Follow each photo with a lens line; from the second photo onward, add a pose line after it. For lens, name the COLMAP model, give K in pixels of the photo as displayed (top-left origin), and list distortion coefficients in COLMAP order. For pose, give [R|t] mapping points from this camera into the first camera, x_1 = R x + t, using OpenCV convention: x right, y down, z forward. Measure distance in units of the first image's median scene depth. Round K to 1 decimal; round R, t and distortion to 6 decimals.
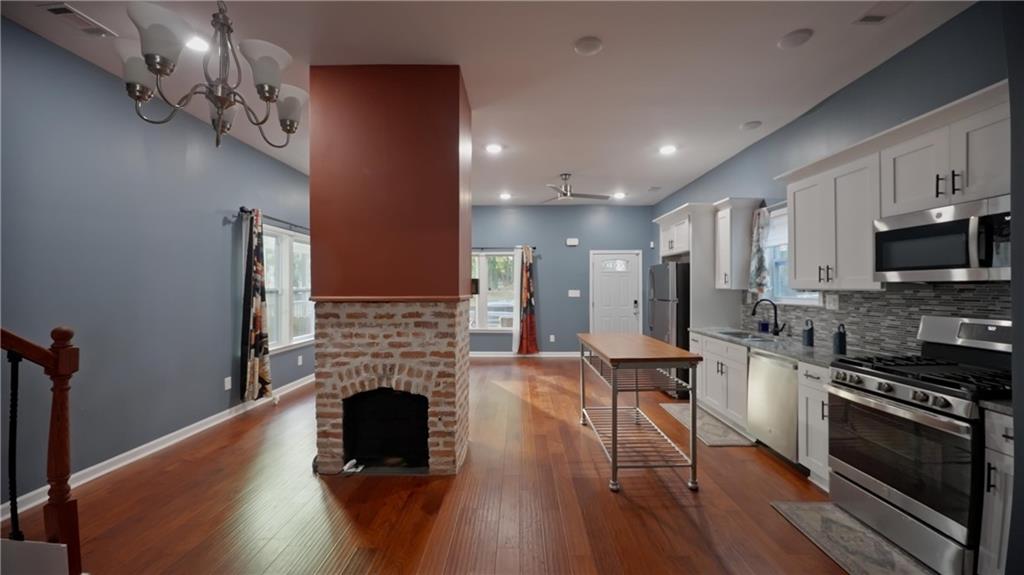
lens RADIAL K [[384.0, 0, 512.0], [0, 384.0, 287.5], [0, 0, 1]] dist [0.000128, 0.000082]
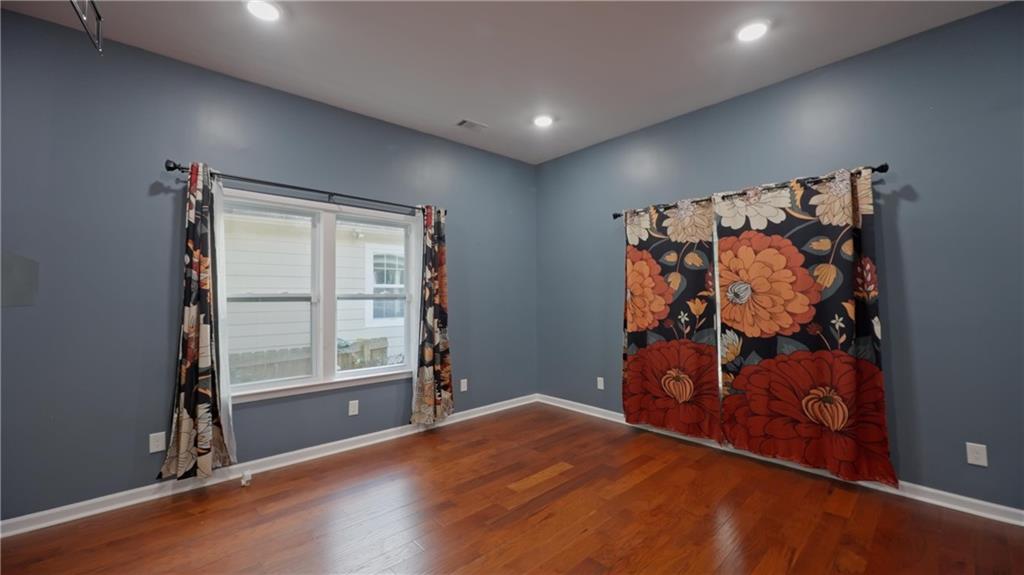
lens RADIAL K [[431.9, 0, 512.0], [0, 431.9, 287.5], [0, 0, 1]] dist [-0.001021, 0.000019]
pose [[0.694187, -0.018222, -0.719564, 0.109392], [0.007427, 0.999808, -0.018154, 0.006150], [0.719757, 0.007259, 0.694188, 0.537199]]
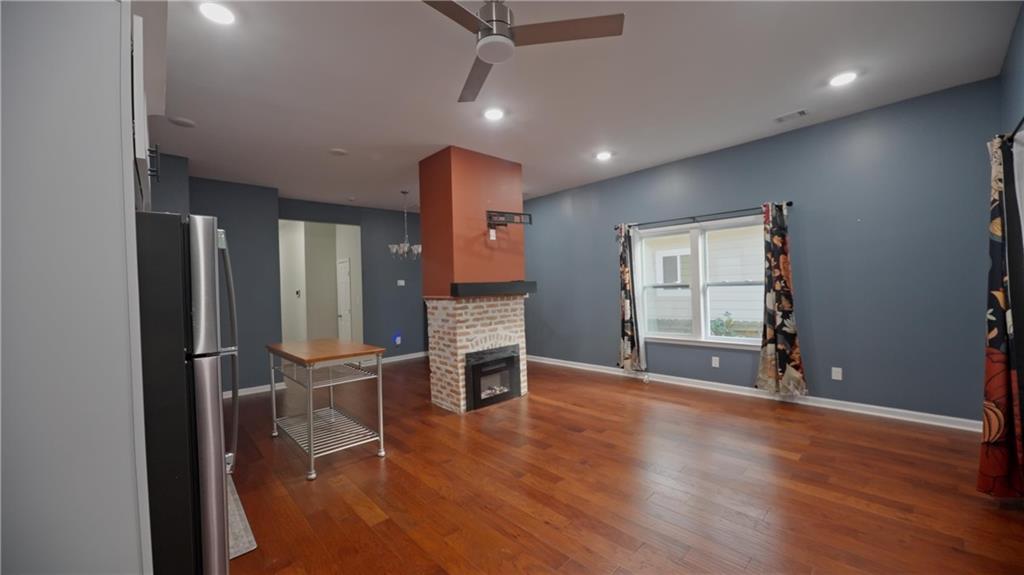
lens RADIAL K [[384.0, 0, 512.0], [0, 384.0, 287.5], [0, 0, 1]] dist [0.000128, 0.000082]
pose [[-0.721338, 0.023170, -0.692196, 0.314608], [0.033619, 0.999433, -0.001580, 0.000834], [0.691767, -0.024410, -0.721708, 1.019143]]
